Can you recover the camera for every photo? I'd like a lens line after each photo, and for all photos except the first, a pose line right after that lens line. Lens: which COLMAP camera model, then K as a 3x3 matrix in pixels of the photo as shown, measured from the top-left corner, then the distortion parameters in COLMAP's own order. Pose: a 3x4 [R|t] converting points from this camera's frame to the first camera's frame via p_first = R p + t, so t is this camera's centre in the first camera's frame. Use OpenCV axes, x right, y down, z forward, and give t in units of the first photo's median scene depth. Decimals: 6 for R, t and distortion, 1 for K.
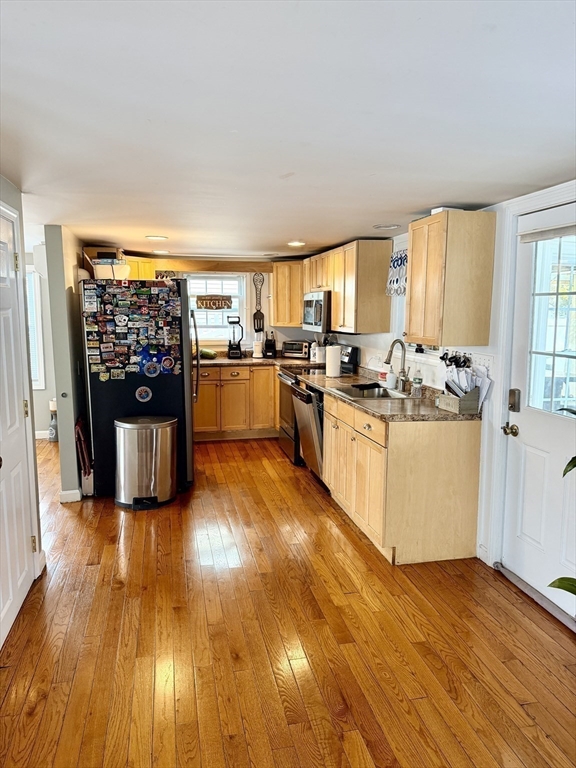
lens RADIAL K [[537.6, 0, 282.4], [0, 537.6, 384.0], [0, 0, 1]] dist [0.151017, -0.248670]
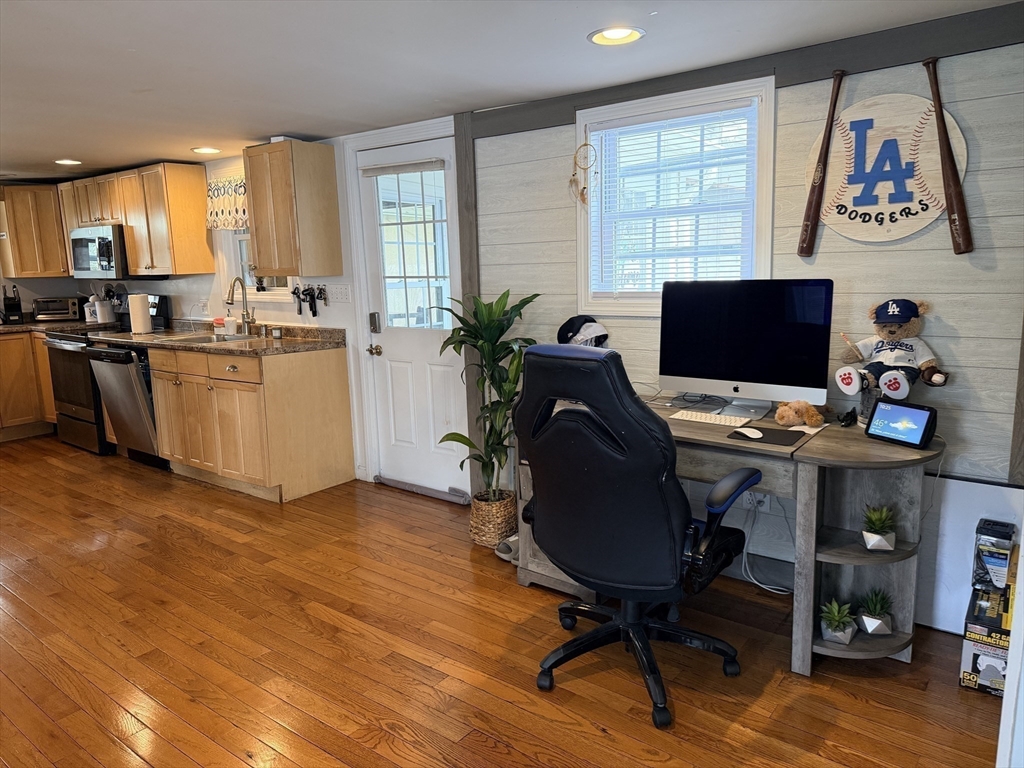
lens RADIAL K [[713.6, 0, 517.0], [0, 713.6, 381.7], [0, 0, 1]] dist [0.088114, -0.134780]
pose [[0.765086, -0.130484, 0.630569, -0.202439], [0.114650, 0.991211, 0.066003, 0.061720], [-0.633639, 0.021797, 0.773322, -0.207901]]
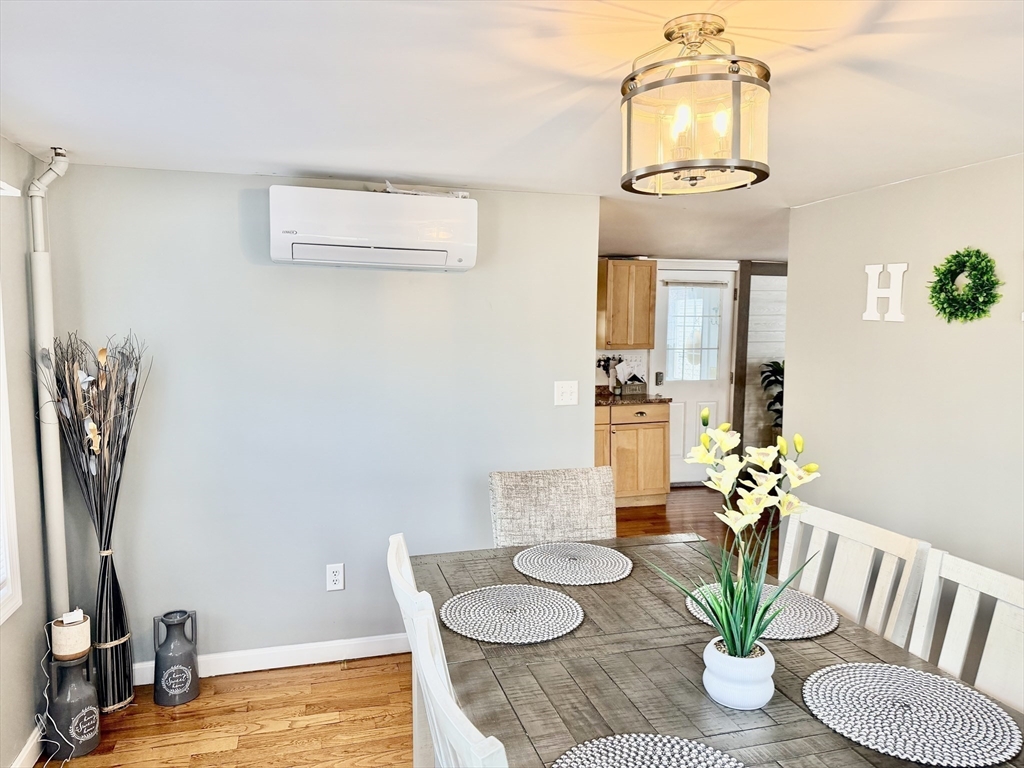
lens RADIAL K [[716.8, 0, 512.0], [0, 716.8, 384.0], [0, 0, 1]] dist [0.151017, -0.248670]
pose [[-0.075359, -0.092672, 0.992841, -1.260360], [0.127945, 0.986543, 0.101795, -0.170928], [-0.988914, 0.134701, -0.062488, 1.153821]]
